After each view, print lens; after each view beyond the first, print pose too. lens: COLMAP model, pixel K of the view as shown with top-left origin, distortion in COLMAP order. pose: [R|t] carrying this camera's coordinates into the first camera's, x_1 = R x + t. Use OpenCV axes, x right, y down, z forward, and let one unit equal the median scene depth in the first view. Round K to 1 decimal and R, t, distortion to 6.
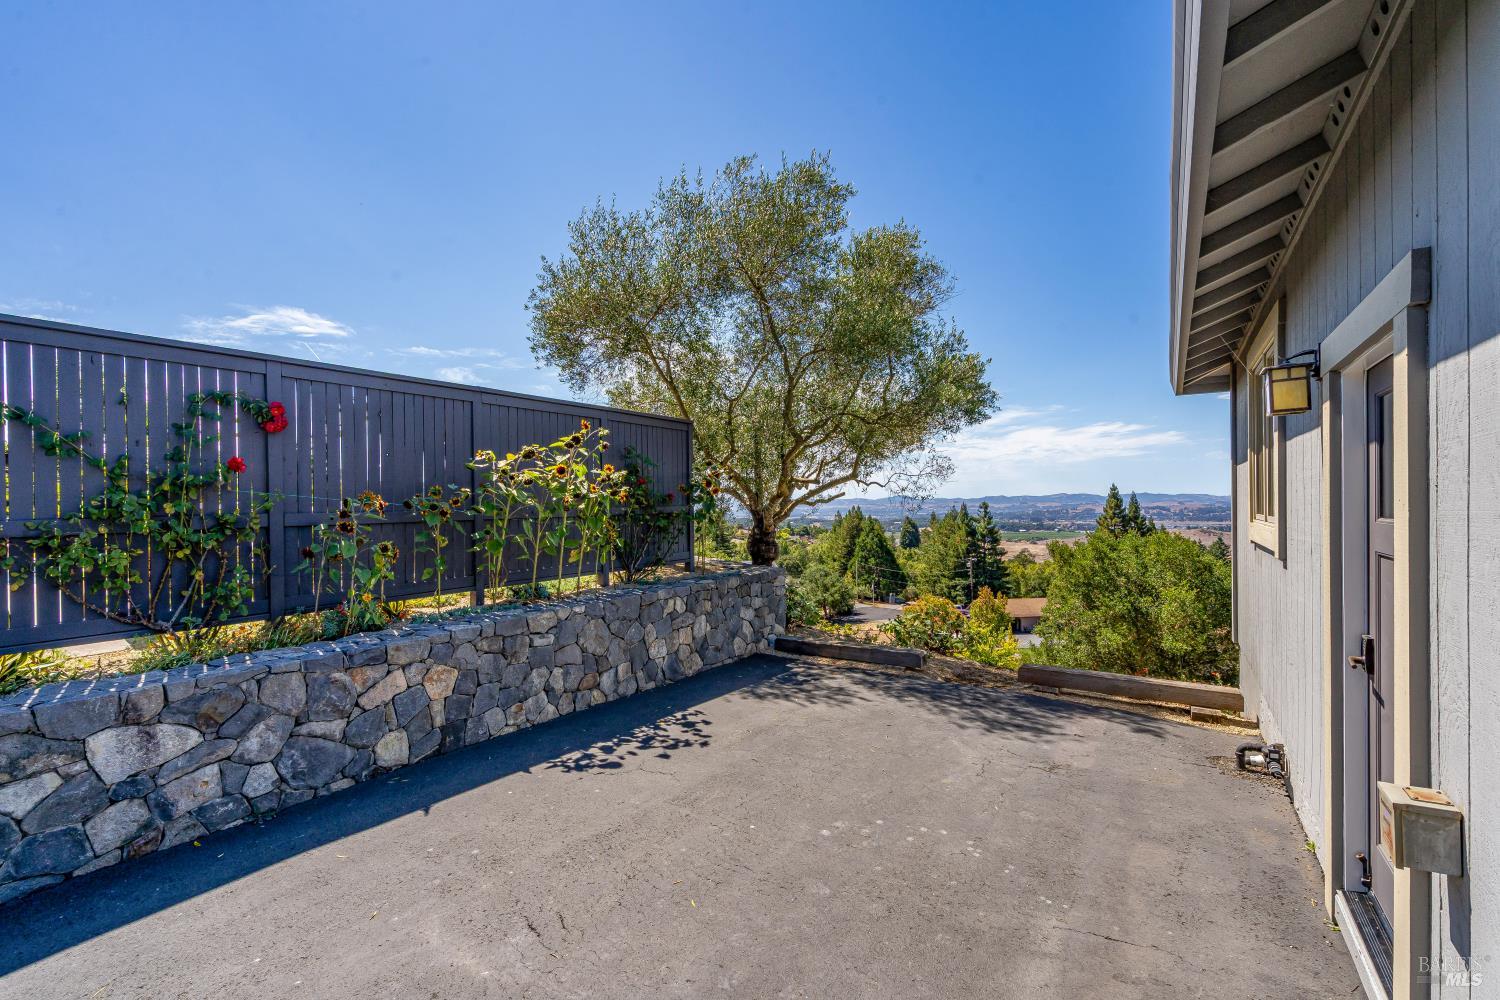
lens RADIAL K [[688.2, 0, 758.3], [0, 688.2, 500.7], [0, 0, 1]] dist [0.001196, 0.000935]
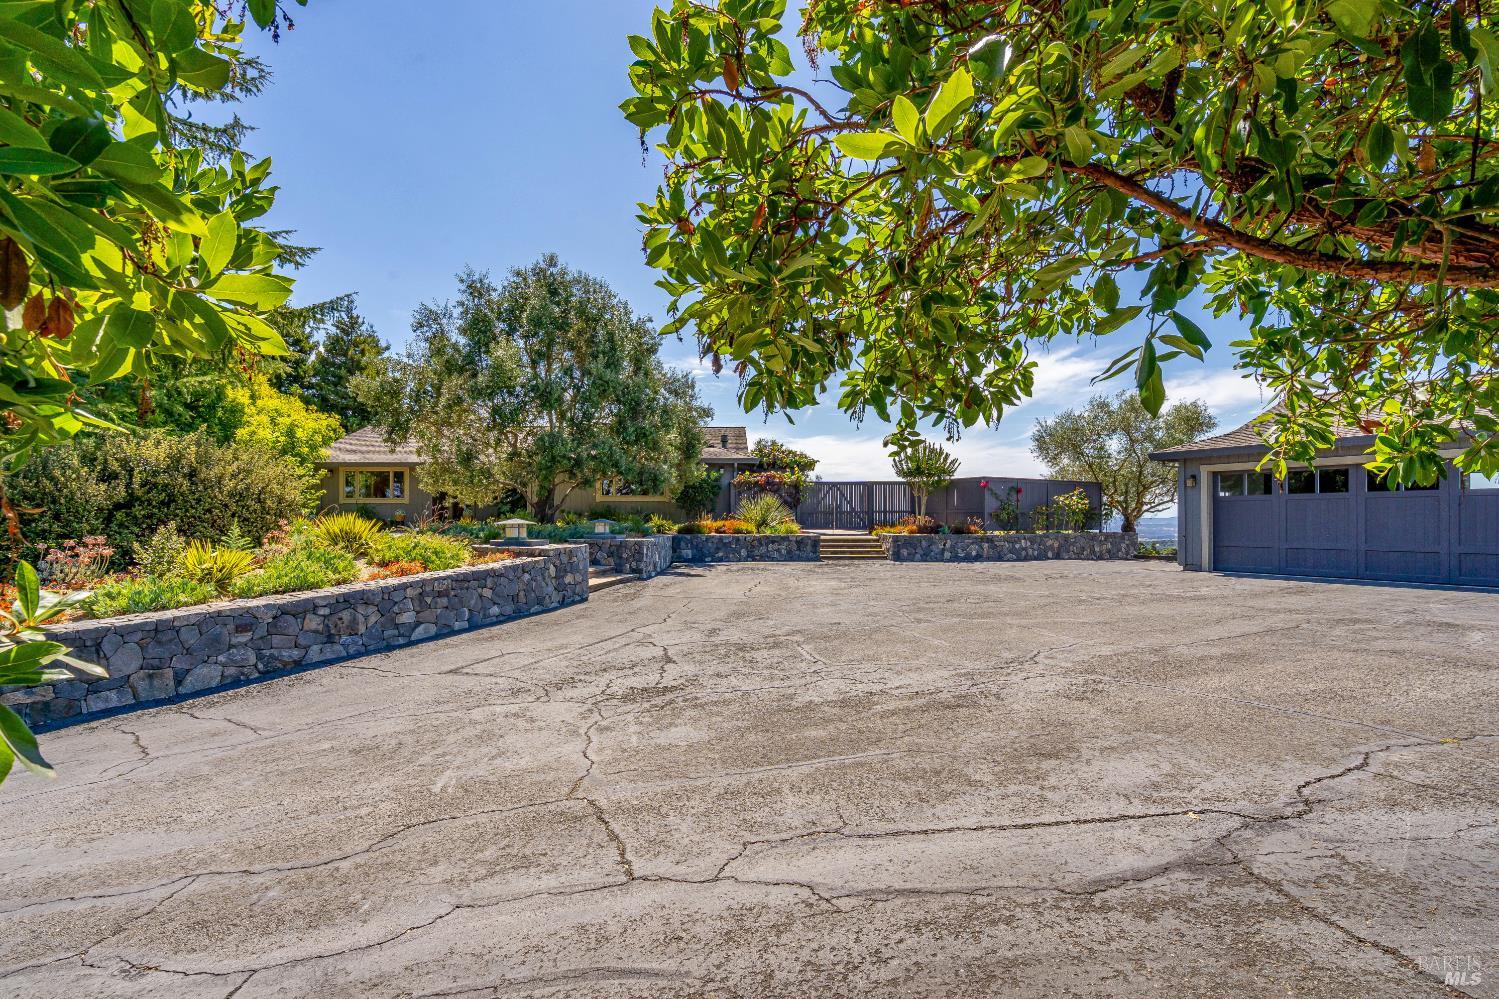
lens RADIAL K [[687.8, 0, 754.2], [0, 687.8, 508.3], [0, 0, 1]] dist [0.001196, 0.000935]
pose [[0.883901, 0.010375, -0.467559, -0.033878], [-0.014705, 0.999876, -0.005612, 0.032808], [0.467442, 0.011836, 0.883944, -2.251760]]
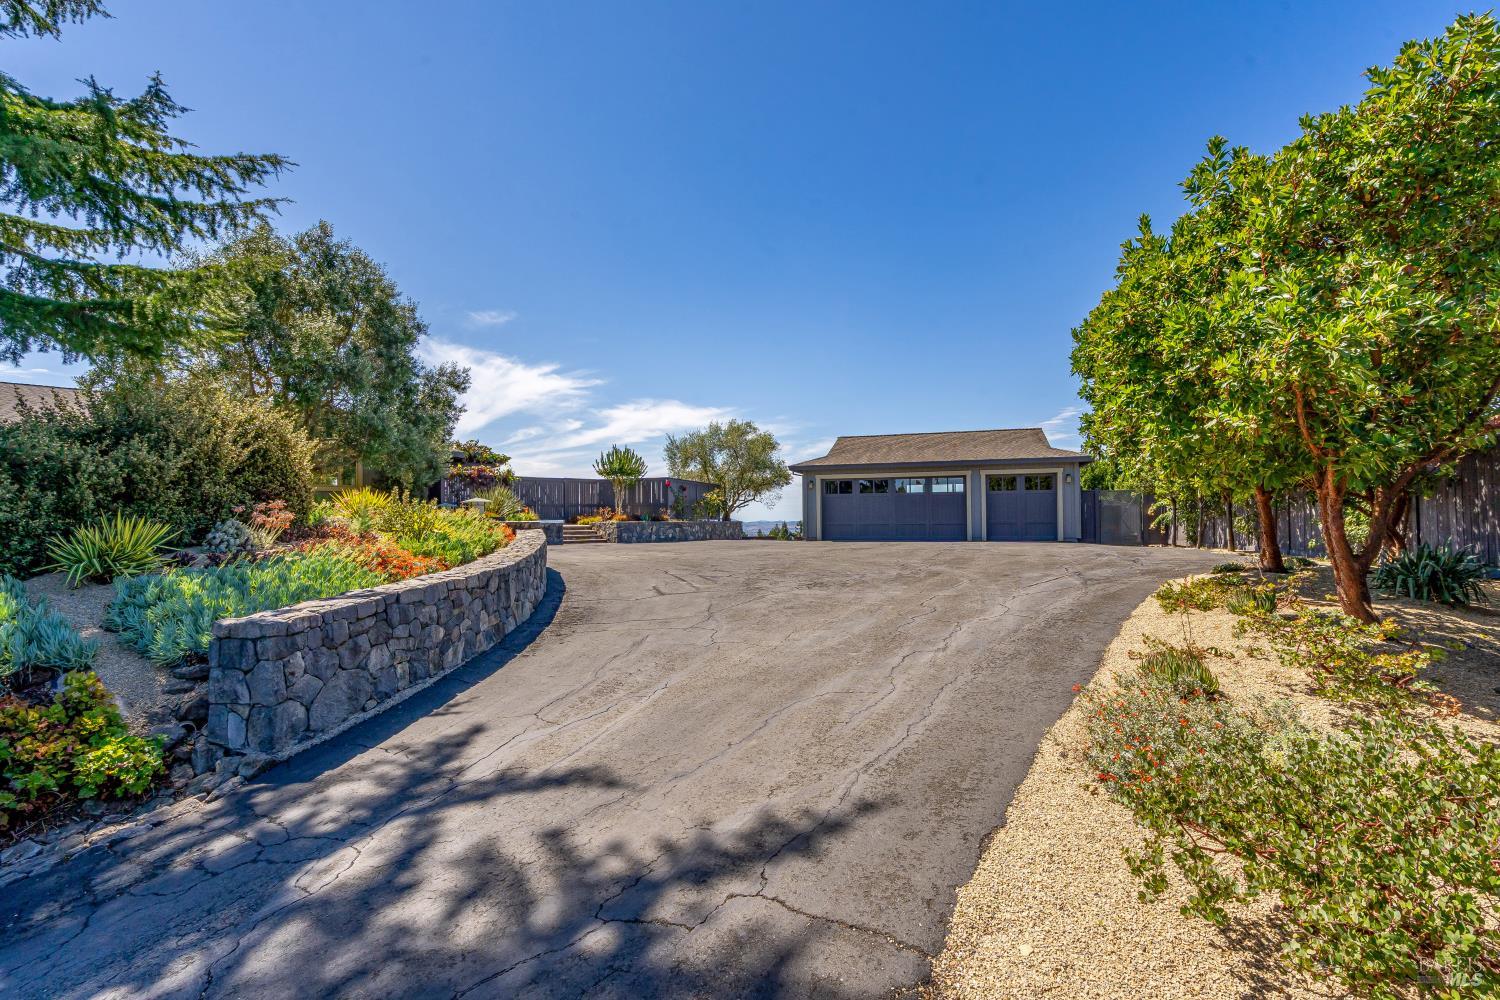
lens RADIAL K [[688.2, 0, 745.3], [0, 688.2, 497.3], [0, 0, 1]] dist [0.001196, 0.000935]
pose [[0.972906, 0.018024, 0.230499, -0.843591], [-0.008901, 0.999138, -0.040558, 0.112100], [-0.231031, 0.037408, 0.972227, -2.873765]]
